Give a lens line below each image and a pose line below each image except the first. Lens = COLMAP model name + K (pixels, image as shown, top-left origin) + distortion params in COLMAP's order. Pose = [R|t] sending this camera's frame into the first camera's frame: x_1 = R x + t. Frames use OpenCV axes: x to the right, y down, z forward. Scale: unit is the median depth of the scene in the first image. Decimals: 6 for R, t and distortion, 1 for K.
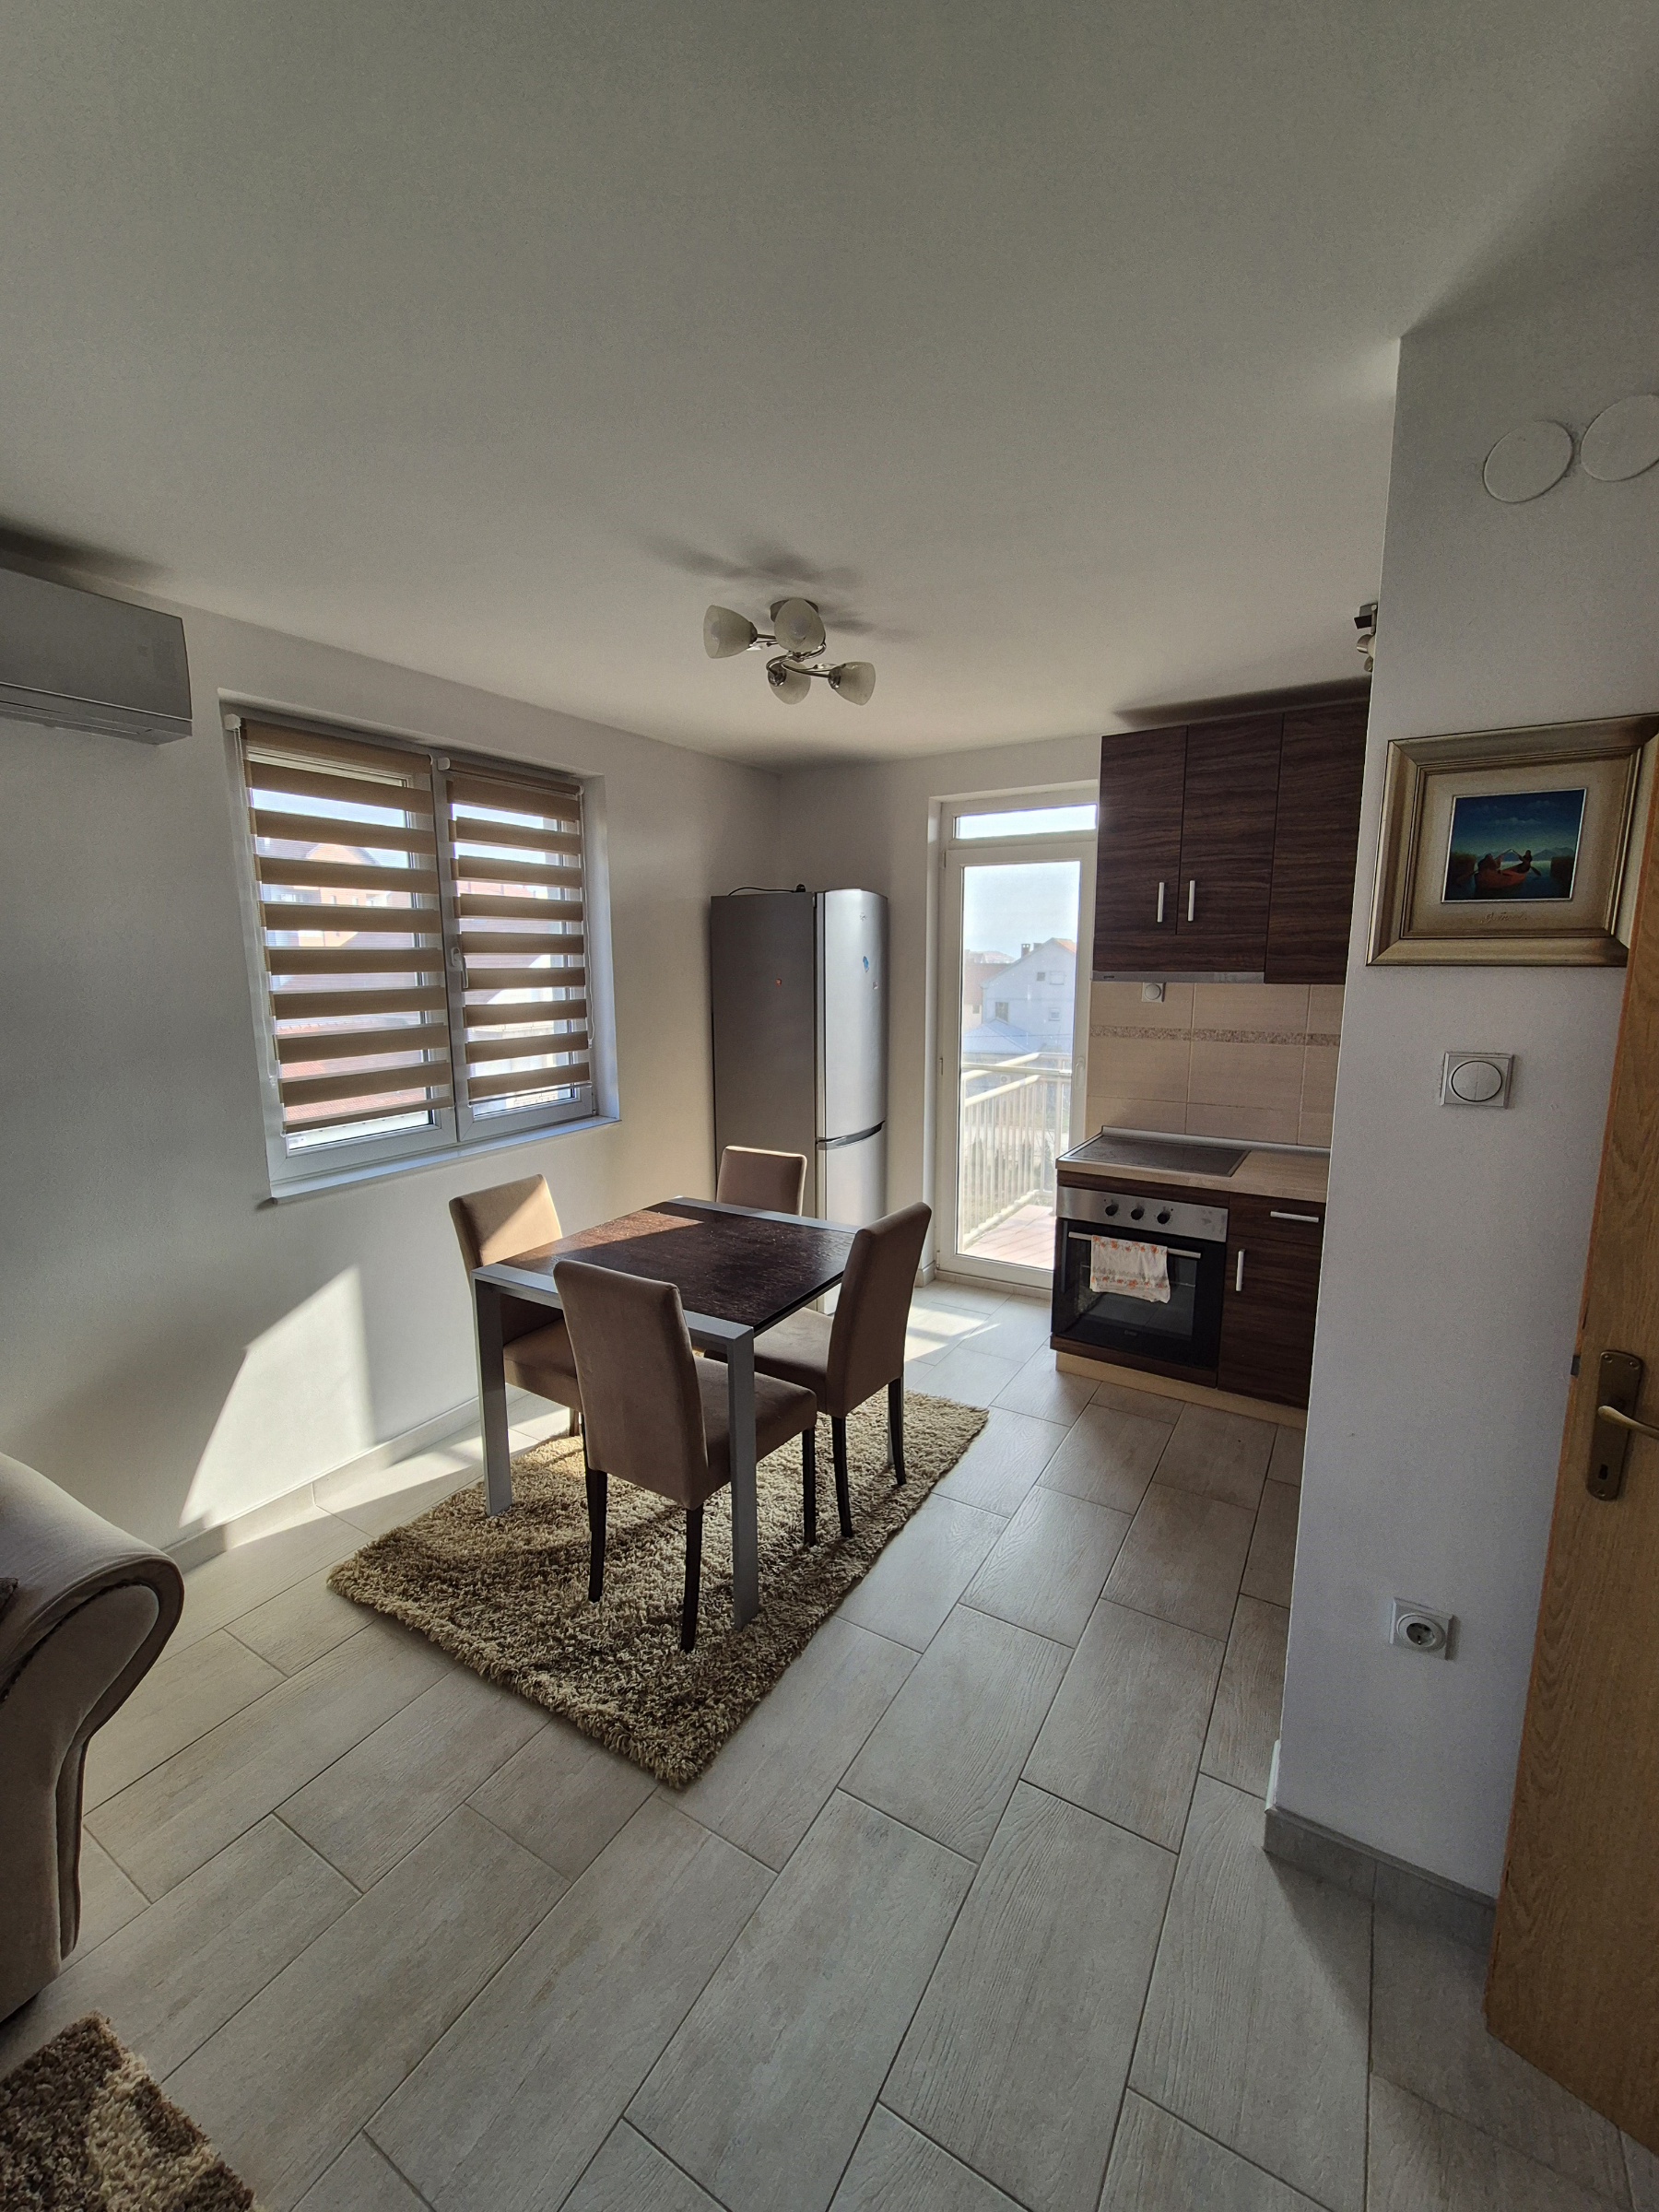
lens RADIAL K [[909.7, 0, 820.5], [0, 909.7, 1108.4], [0, 0, 1]] dist [0.000897, 0.001128]
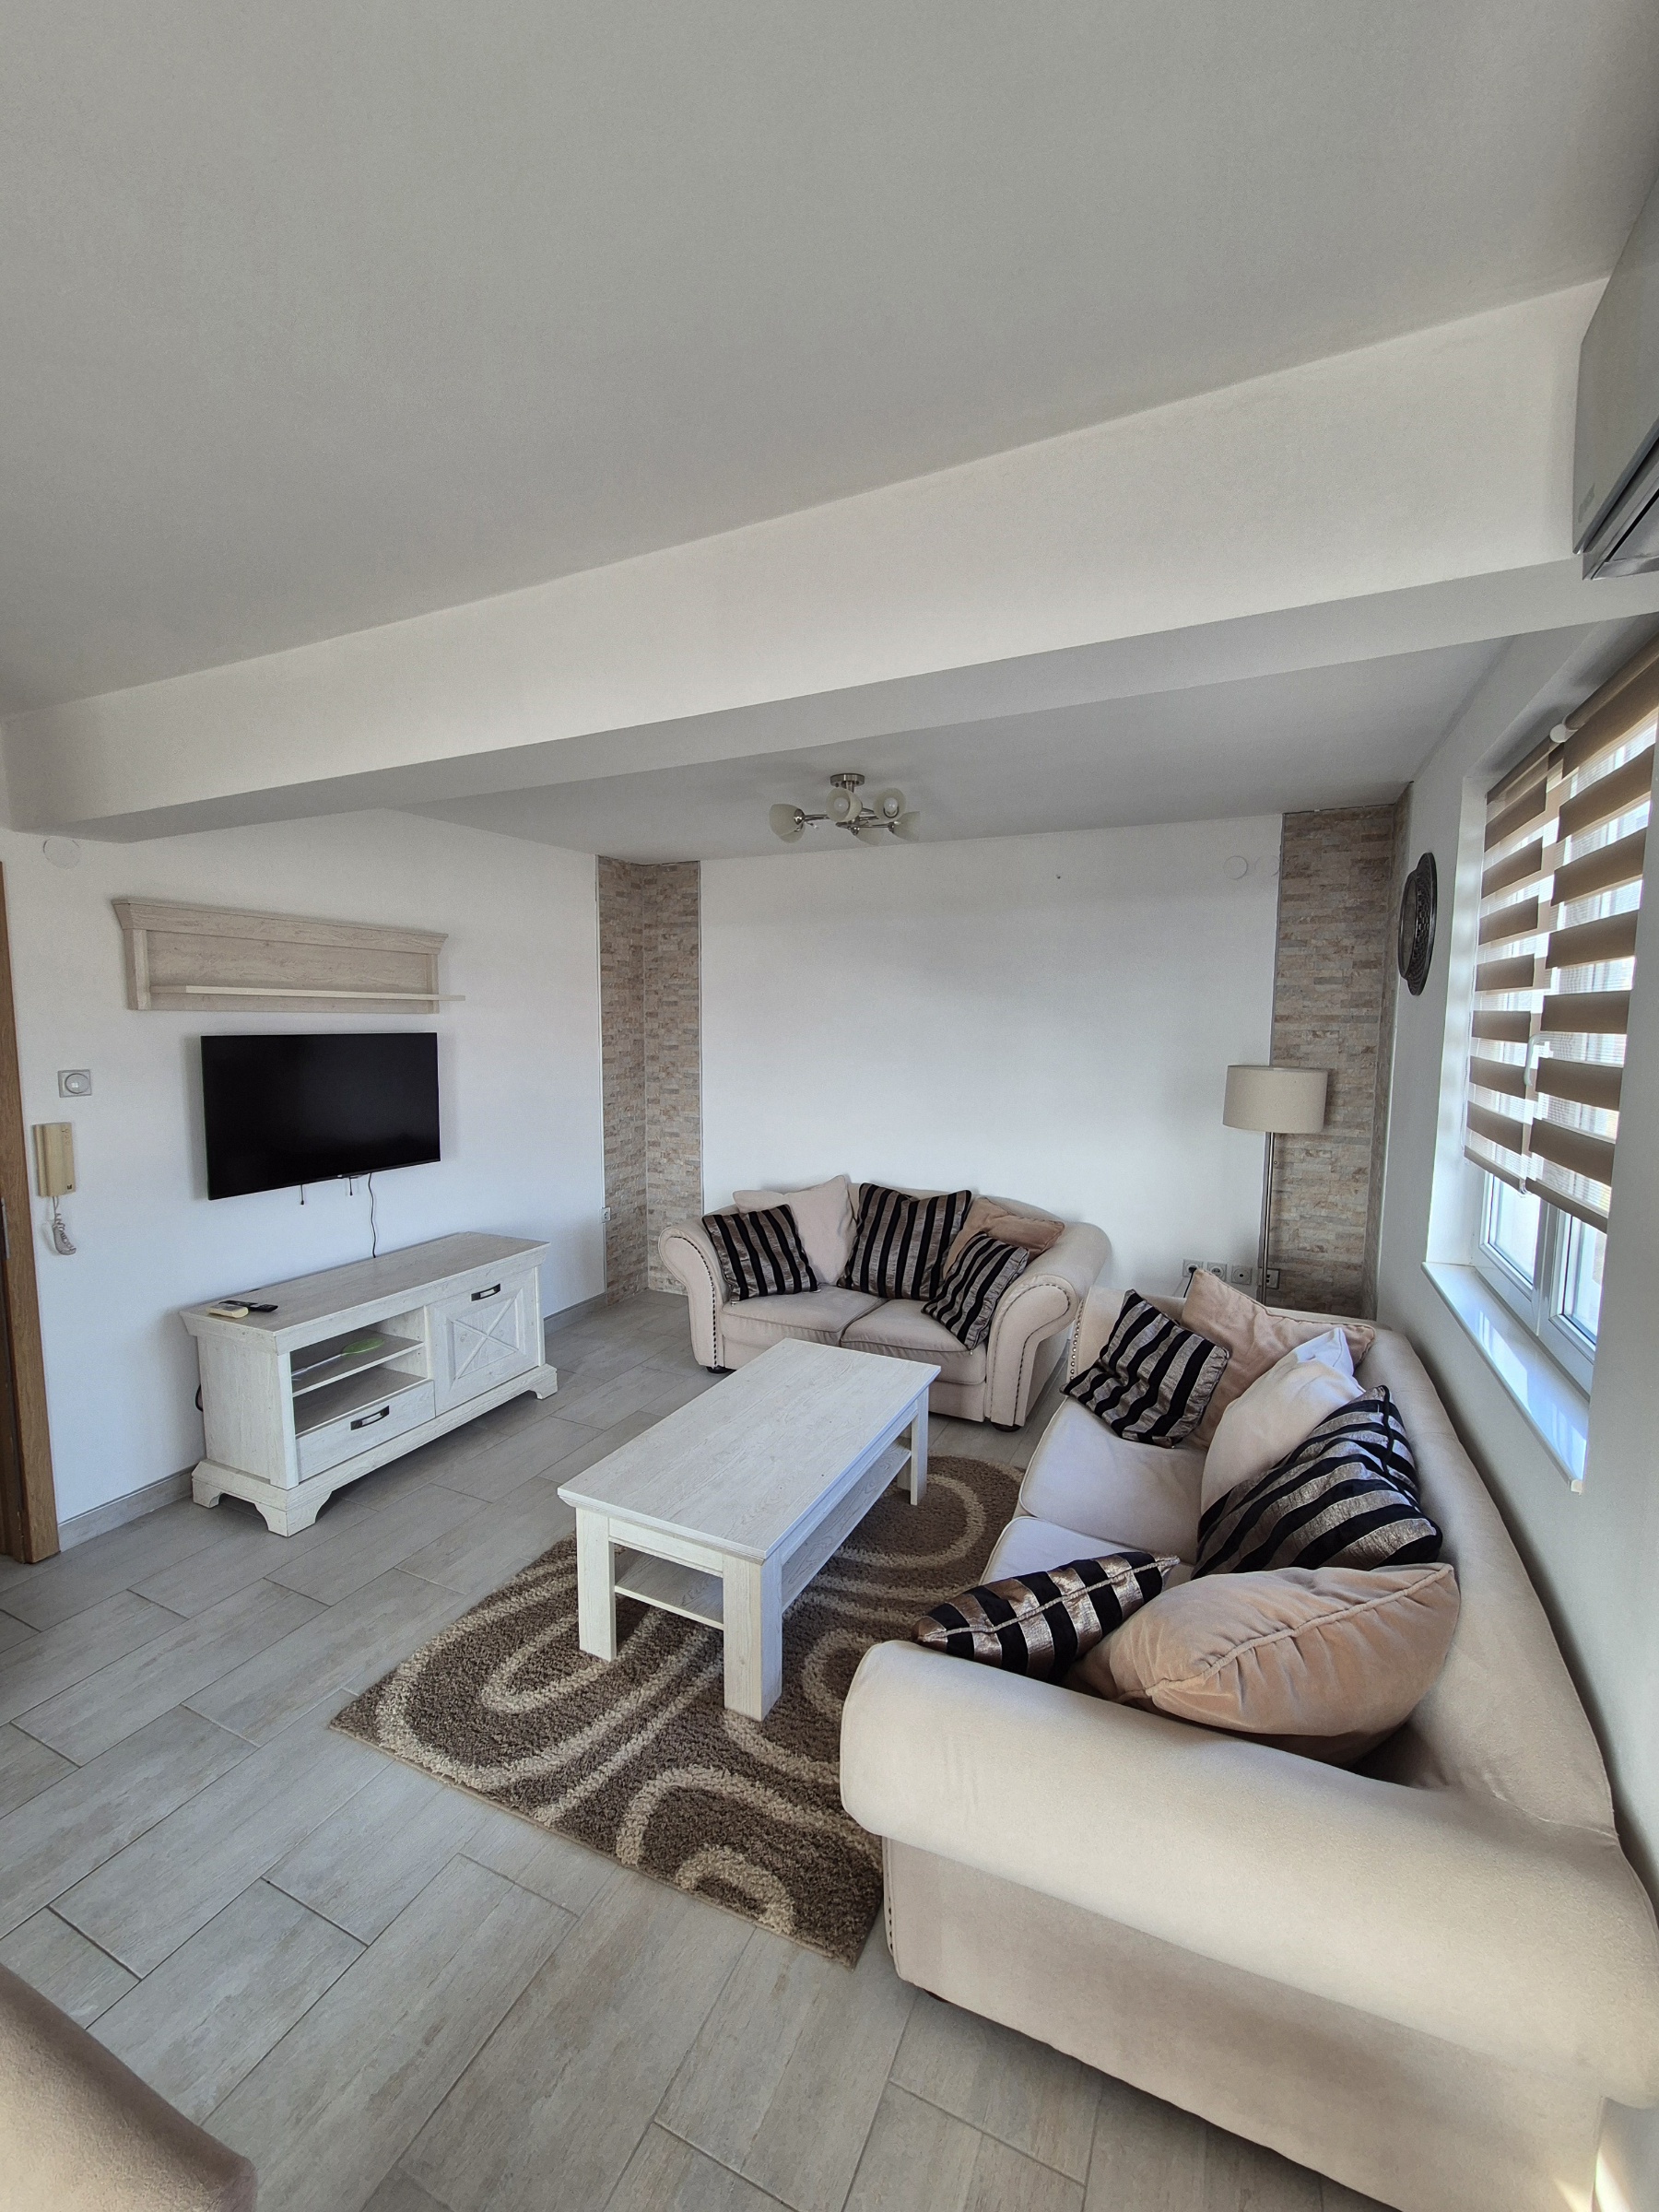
lens RADIAL K [[909.7, 0, 820.5], [0, 909.7, 1108.4], [0, 0, 1]] dist [0.000897, 0.001128]
pose [[-0.993832, 0.006552, -0.110705, -0.355370], [-0.023382, 0.963435, 0.266921, -0.178301], [0.108406, 0.267863, -0.957339, 0.987361]]
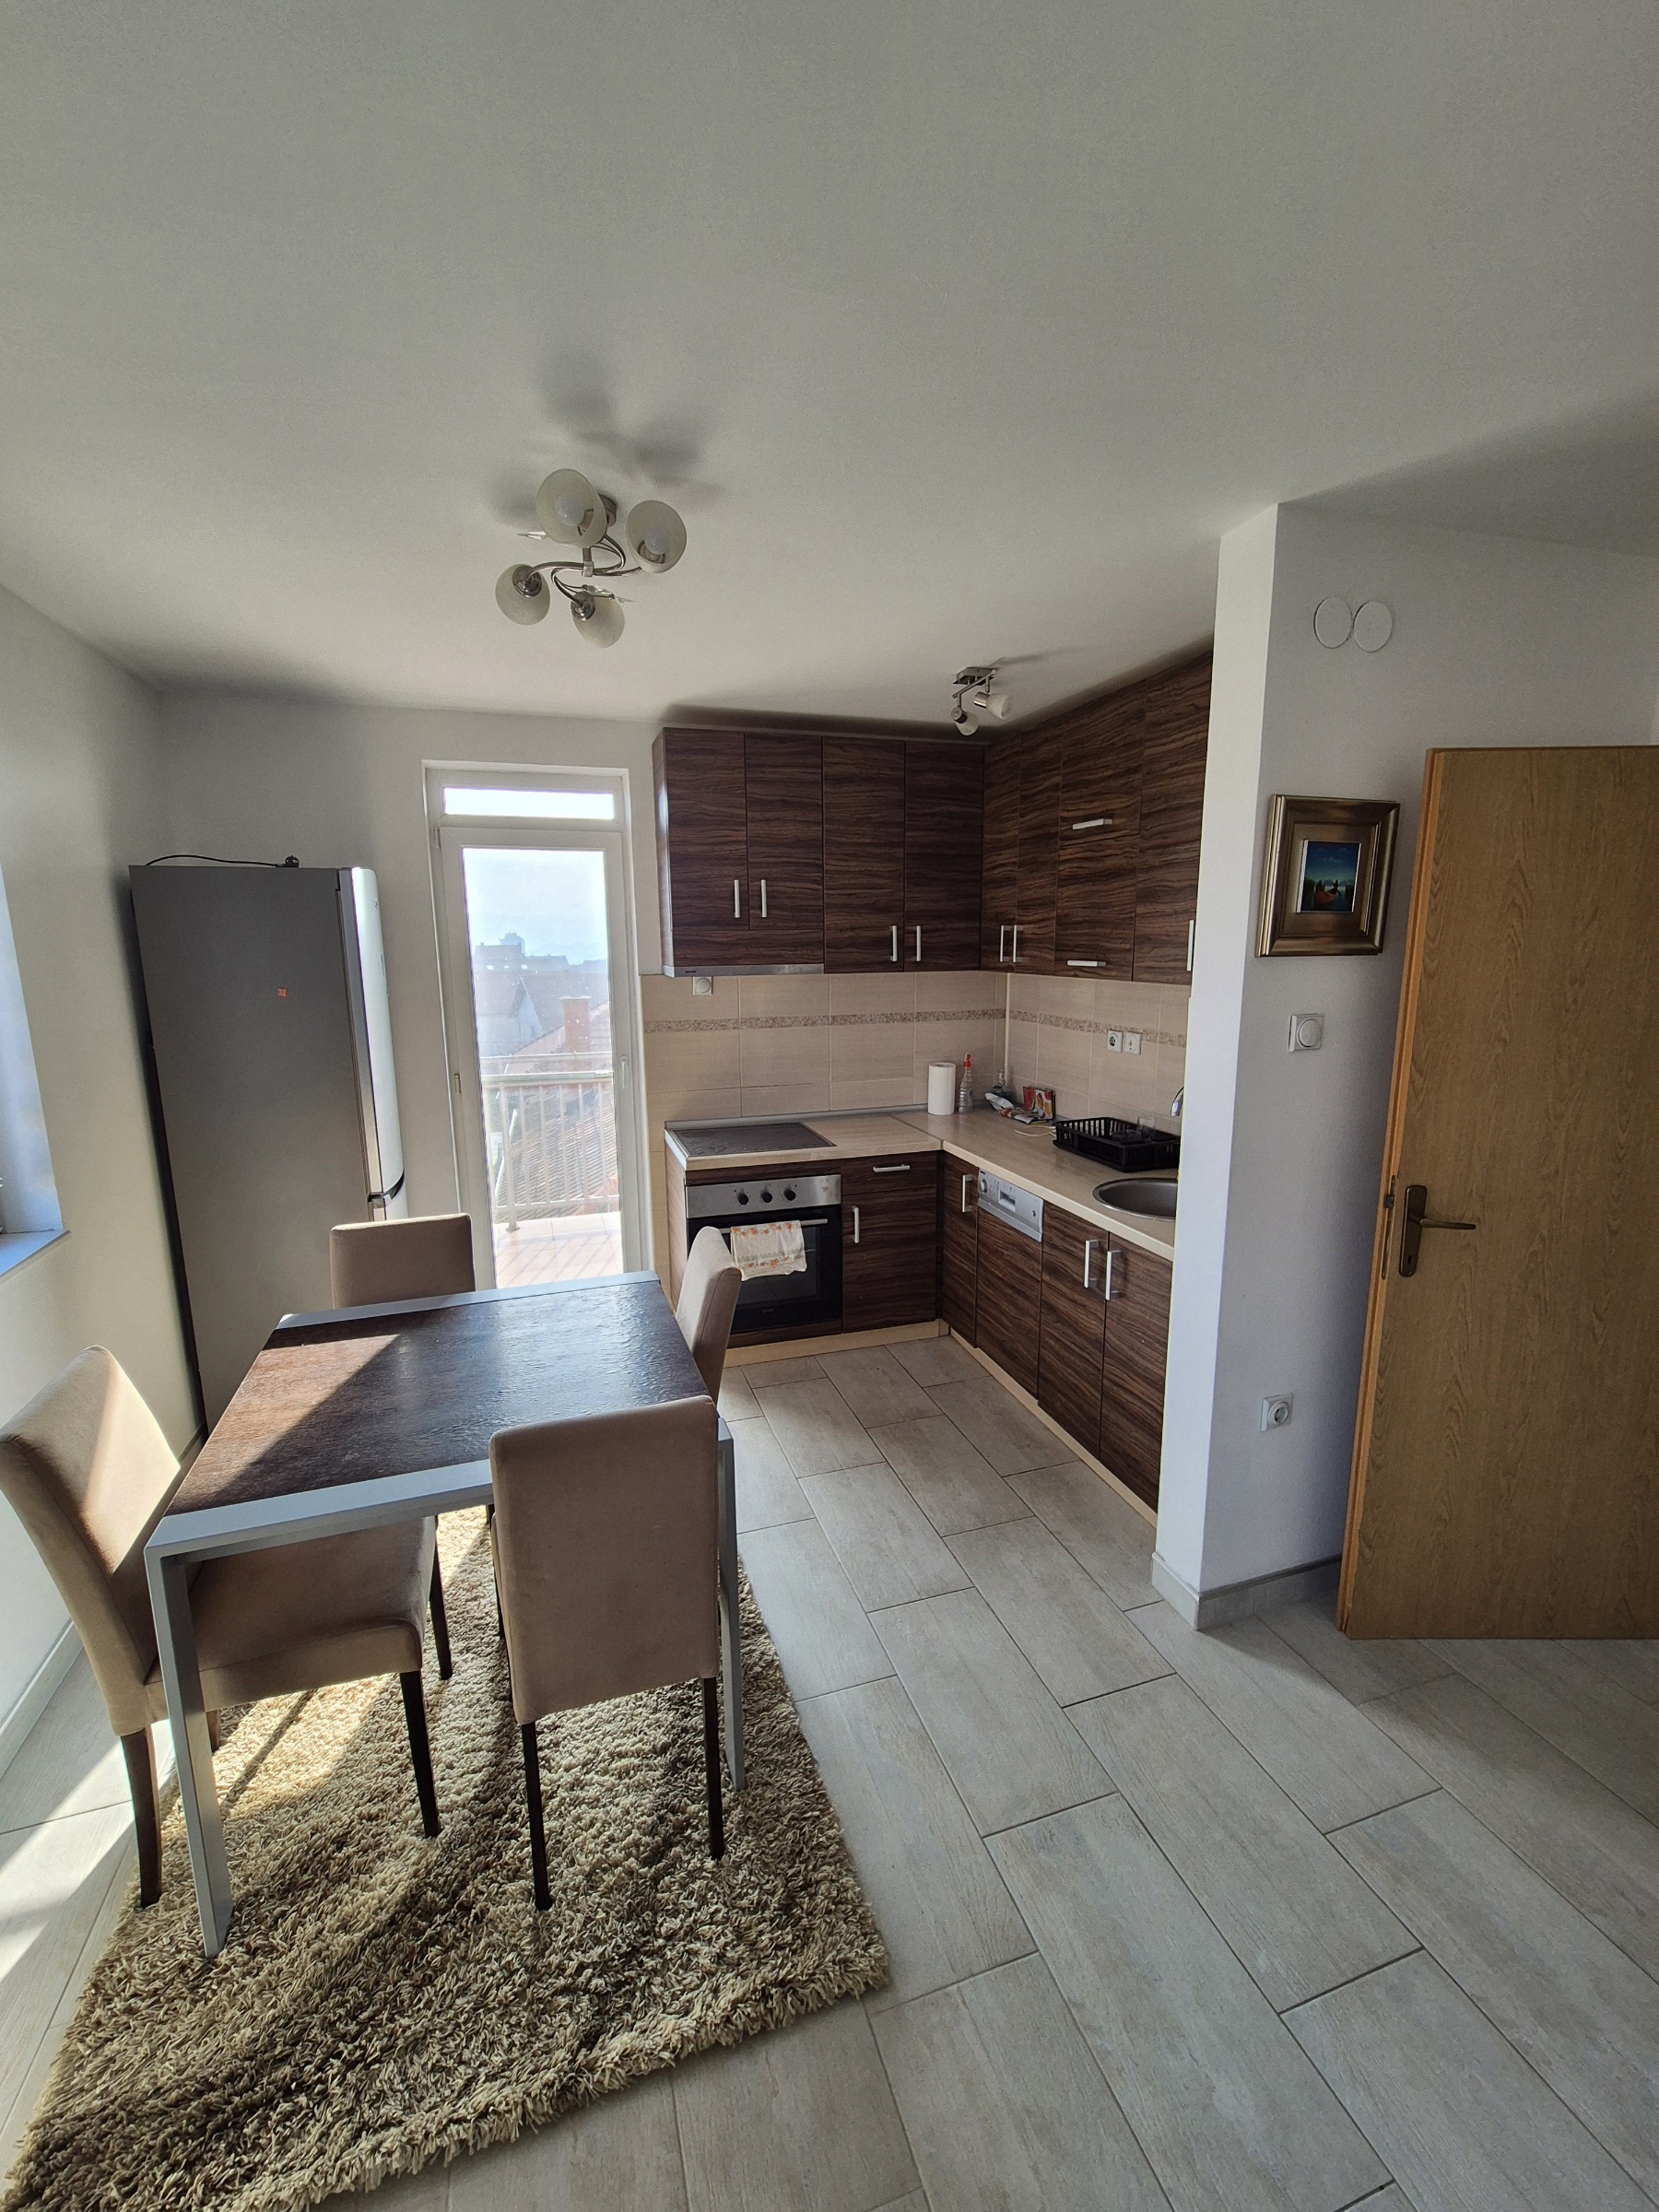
lens RADIAL K [[909.7, 0, 820.5], [0, 909.7, 1108.4], [0, 0, 1]] dist [0.000897, 0.001128]
pose [[0.647053, -0.138345, 0.749788, -0.479768], [0.133286, 0.988782, 0.067419, -0.058883], [-0.750704, 0.056313, 0.658234, 0.322105]]
